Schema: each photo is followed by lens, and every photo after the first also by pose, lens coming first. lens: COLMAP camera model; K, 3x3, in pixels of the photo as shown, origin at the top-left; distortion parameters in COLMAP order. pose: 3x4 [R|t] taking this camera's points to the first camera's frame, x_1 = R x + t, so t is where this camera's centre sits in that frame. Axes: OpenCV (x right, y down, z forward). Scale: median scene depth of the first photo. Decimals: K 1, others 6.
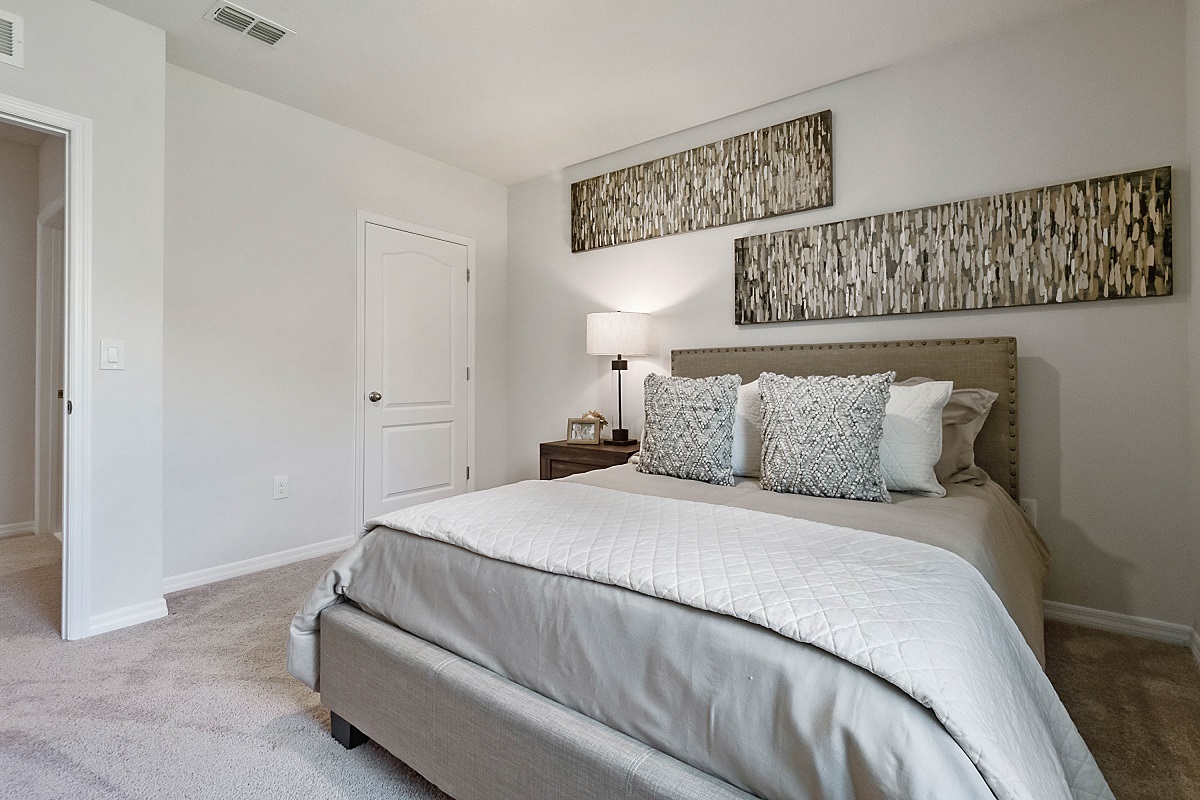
lens RADIAL K [[553.7, 0, 595.8], [0, 553.7, 374.5], [0, 0, 1]] dist [0.007347, -0.001045]
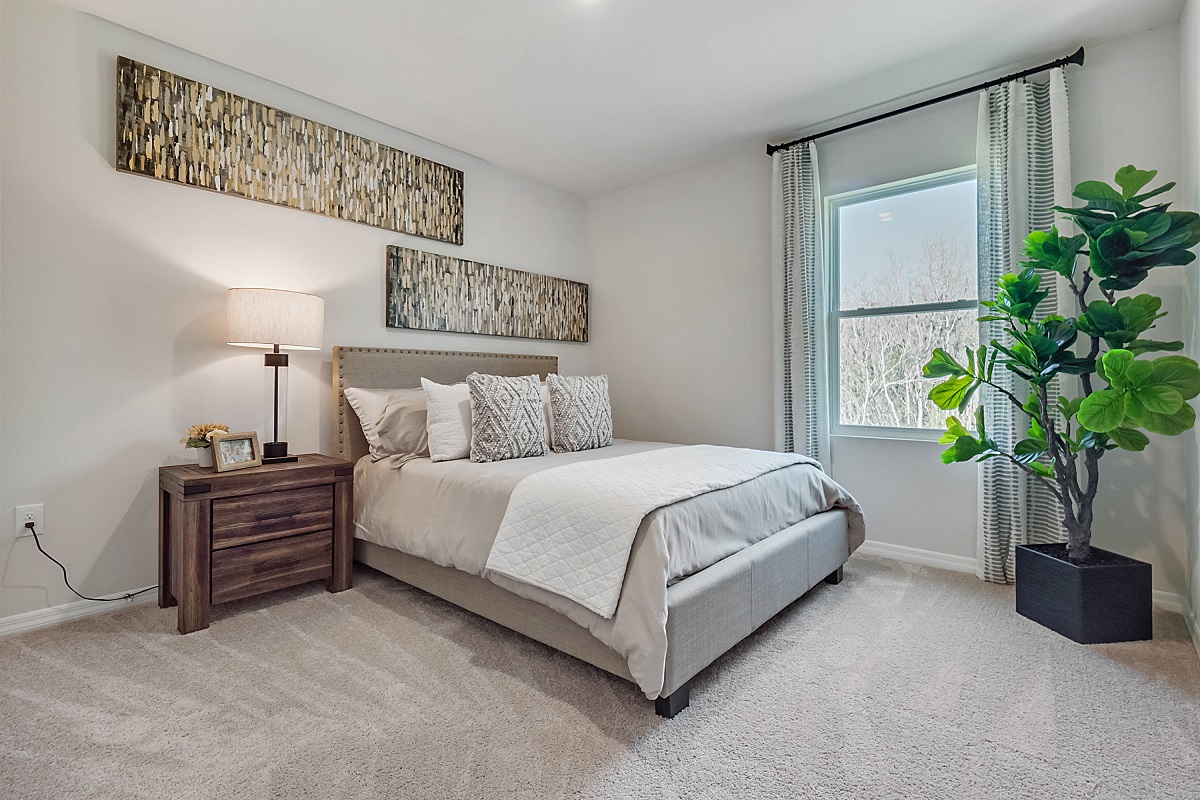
lens RADIAL K [[553.7, 0, 600.9], [0, 553.7, 377.7], [0, 0, 1]] dist [0.007347, -0.001045]
pose [[0.058026, 0.013044, 0.998230, -0.800609], [-0.004248, 0.999909, -0.012819, 0.018011], [-0.998306, -0.003496, 0.058076, 0.567831]]
